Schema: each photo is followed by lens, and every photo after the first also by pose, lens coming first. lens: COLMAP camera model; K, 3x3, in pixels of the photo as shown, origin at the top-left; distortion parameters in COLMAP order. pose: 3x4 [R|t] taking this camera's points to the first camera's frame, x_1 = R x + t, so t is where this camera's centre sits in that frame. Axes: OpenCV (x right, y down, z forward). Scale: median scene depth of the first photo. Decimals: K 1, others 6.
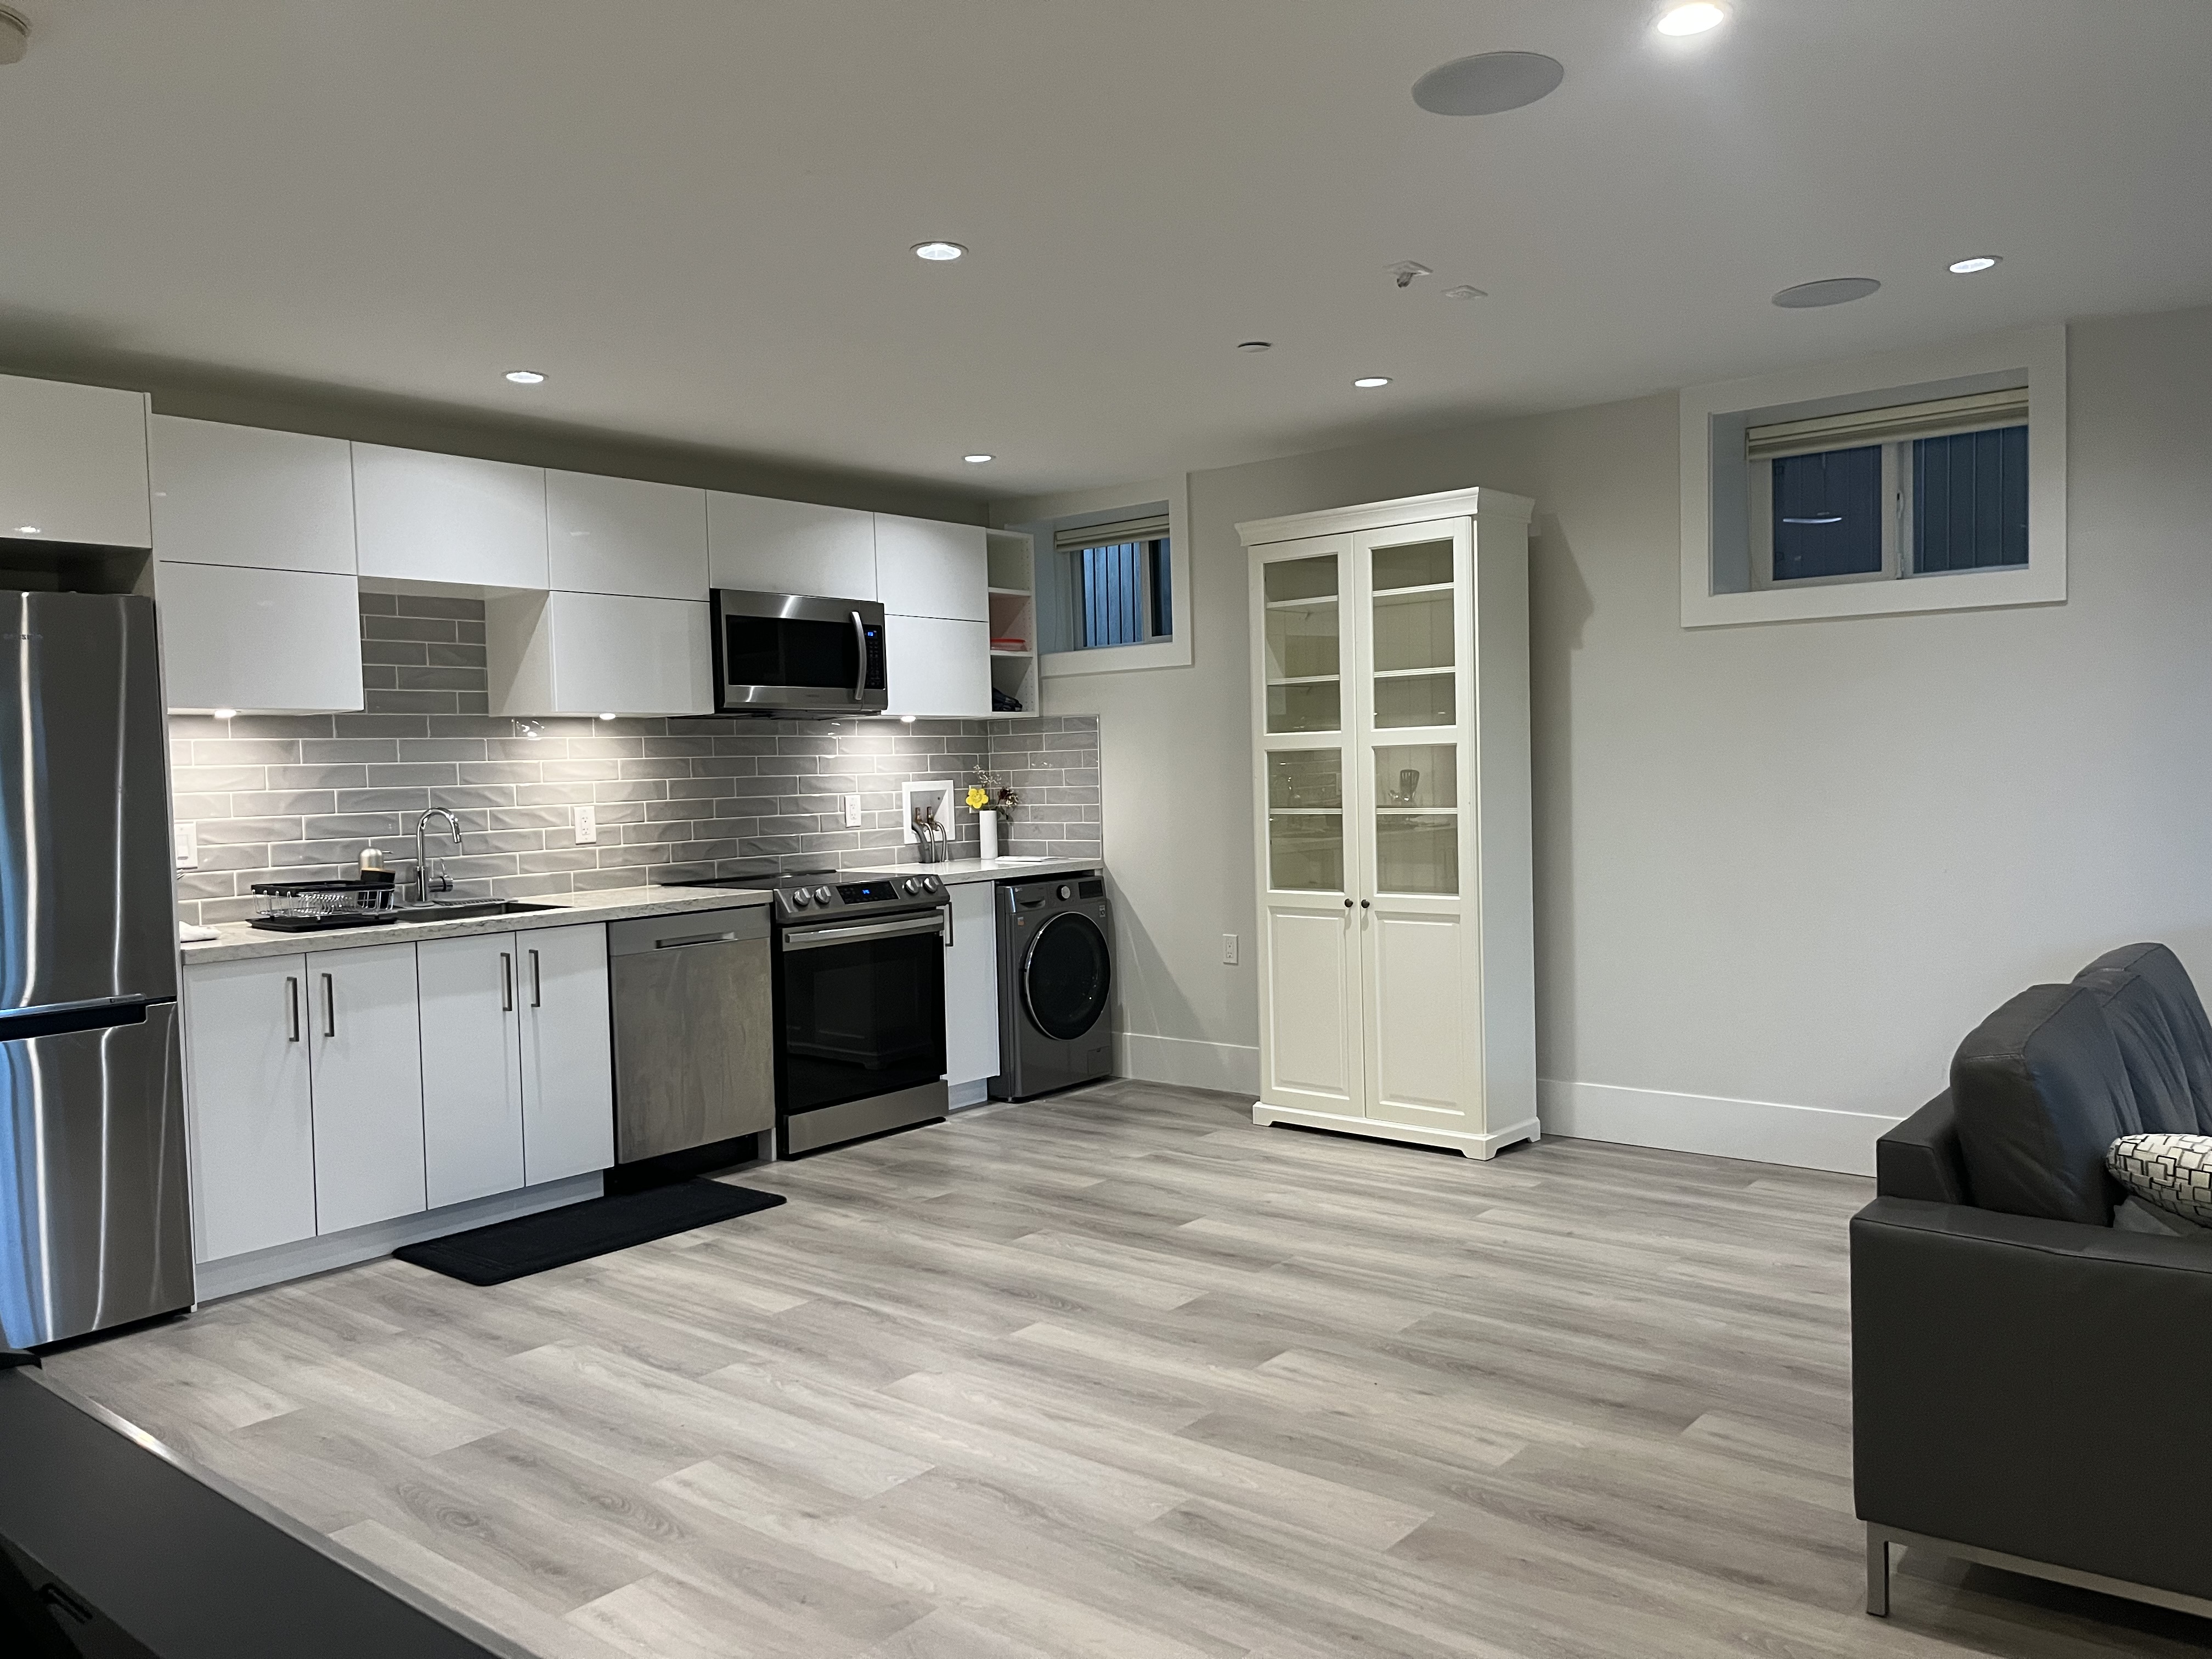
lens RADIAL K [[1668.0, 0, 1103.1], [0, 1668.0, 830.0], [0, 0, 1]] dist [0.042145, -0.005460]
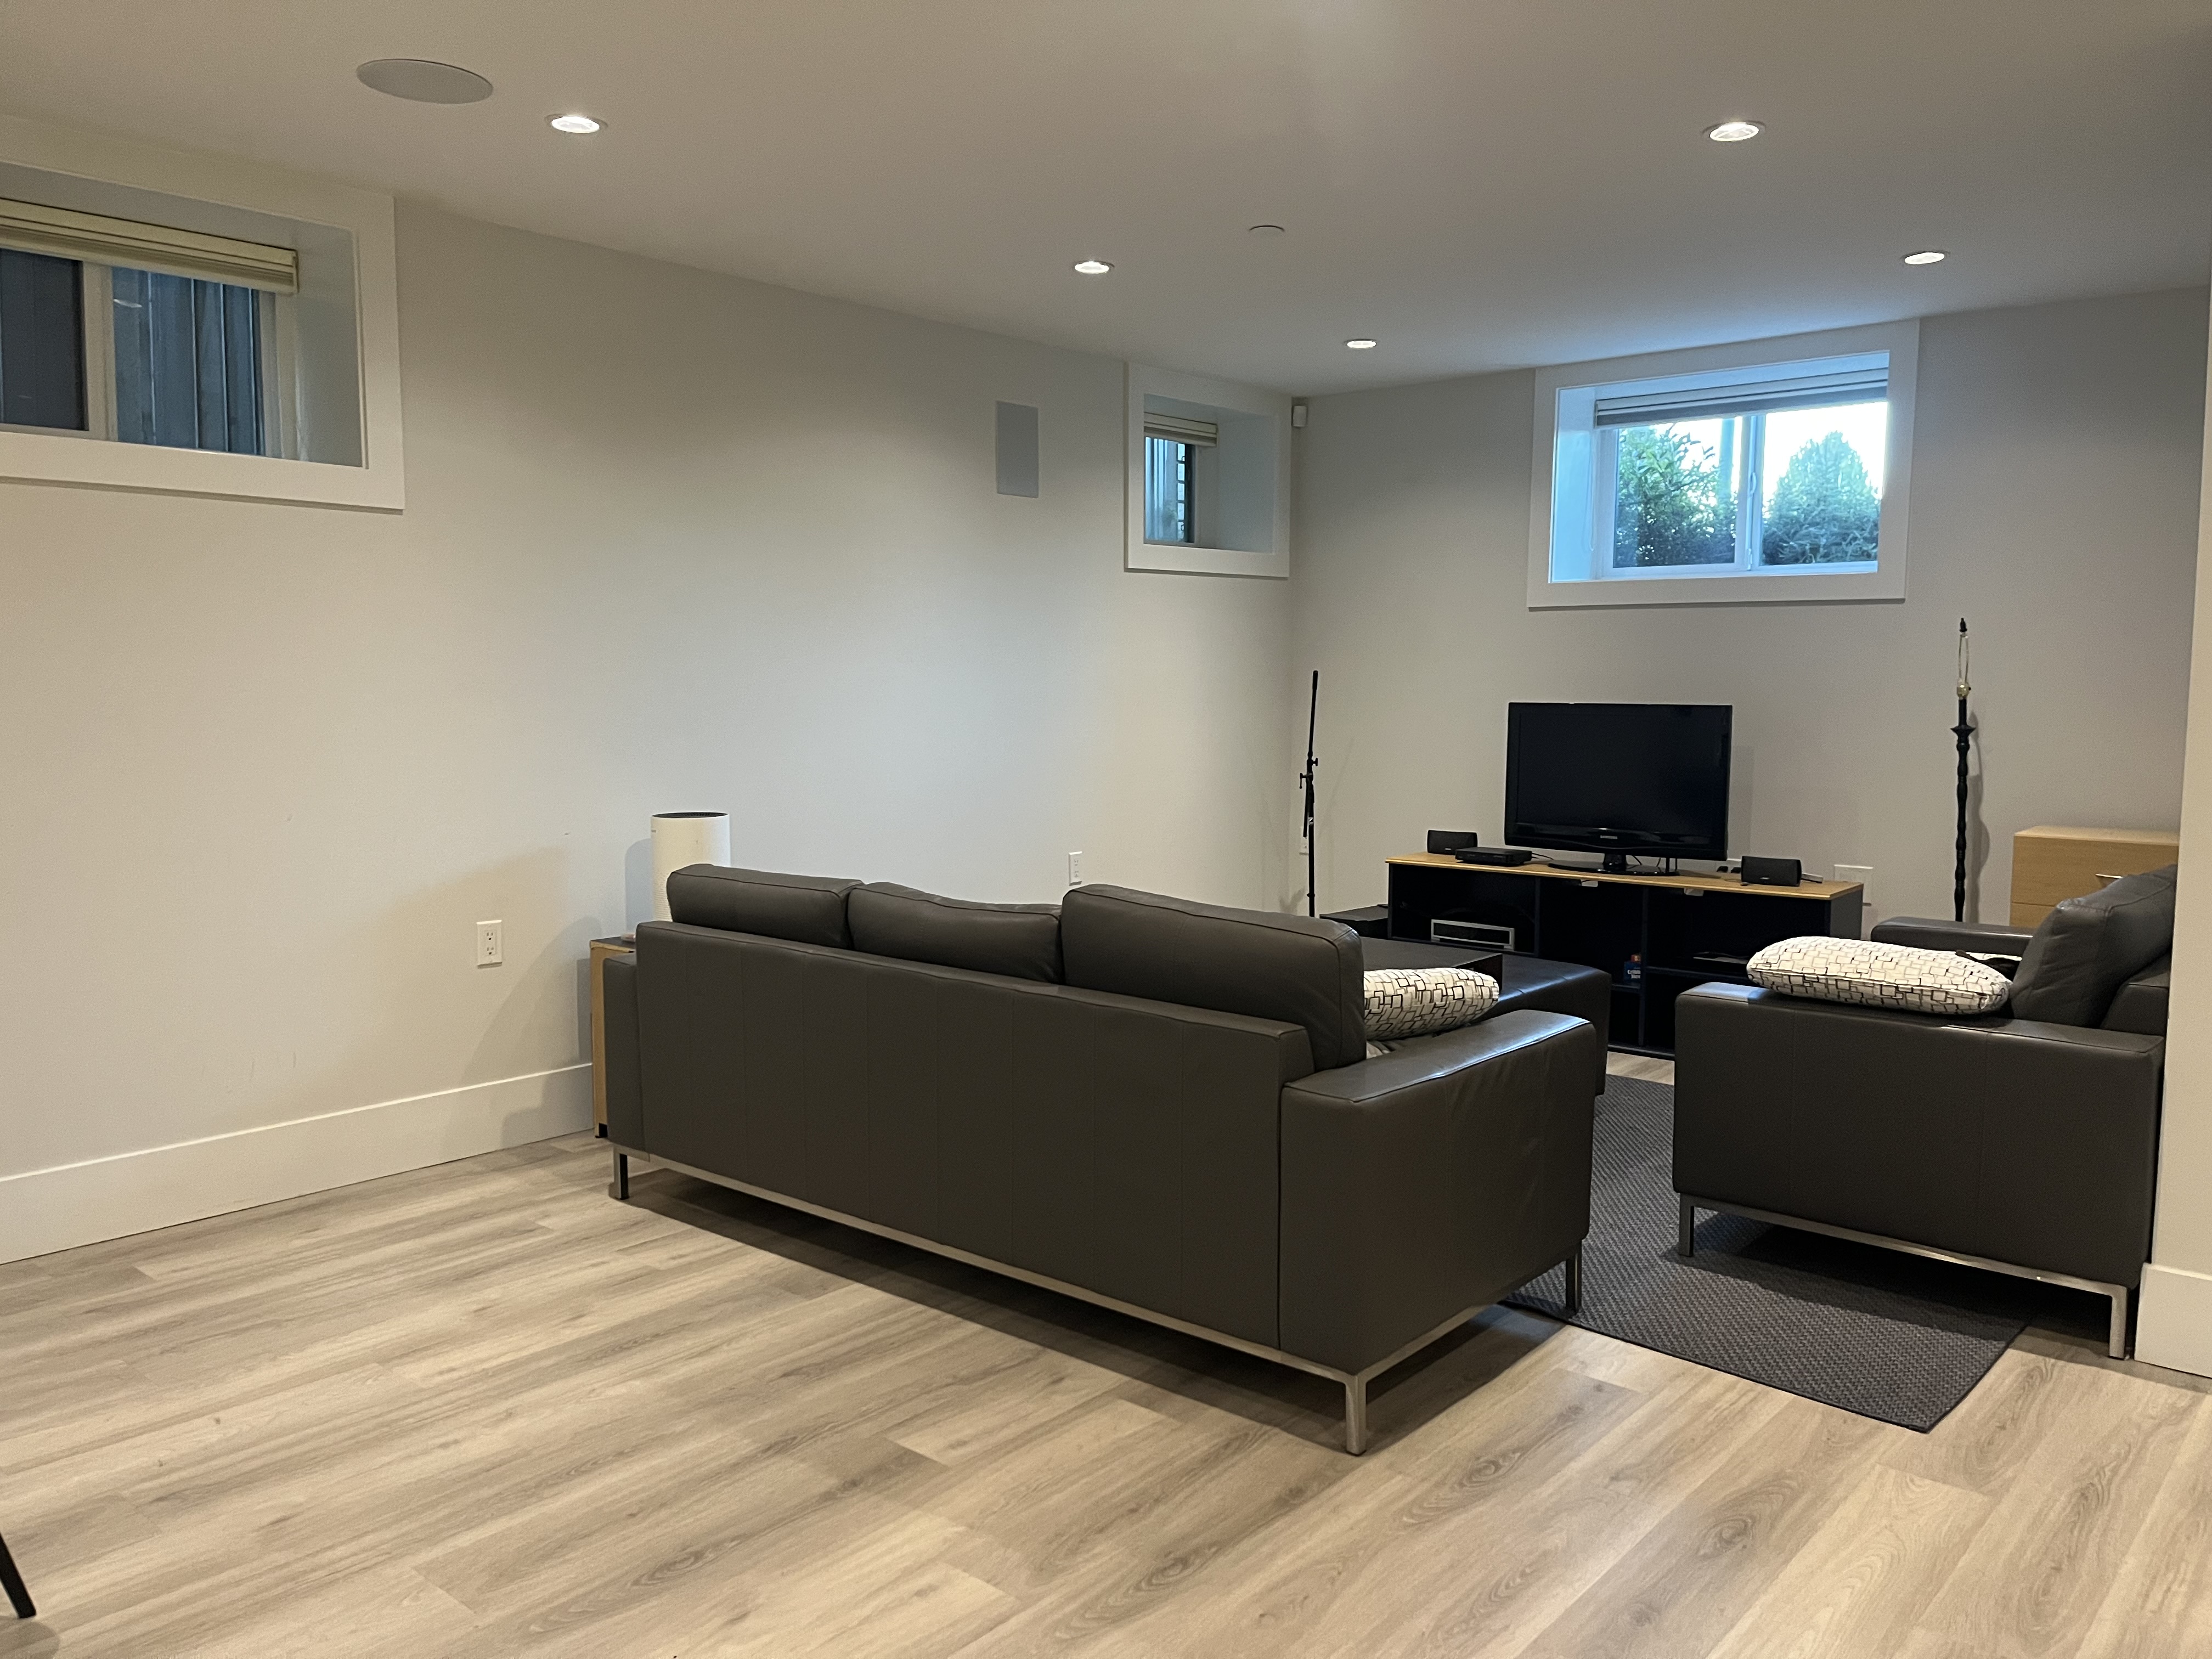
lens RADIAL K [[1668.0, 0, 1103.7], [0, 1668.0, 828.1], [0, 0, 1]] dist [0.042145, -0.005460]
pose [[0.012450, -0.059573, 0.998146, -0.416988], [0.031575, 0.997749, 0.059156, -0.008513], [-0.999424, 0.030780, 0.014303, 0.775111]]
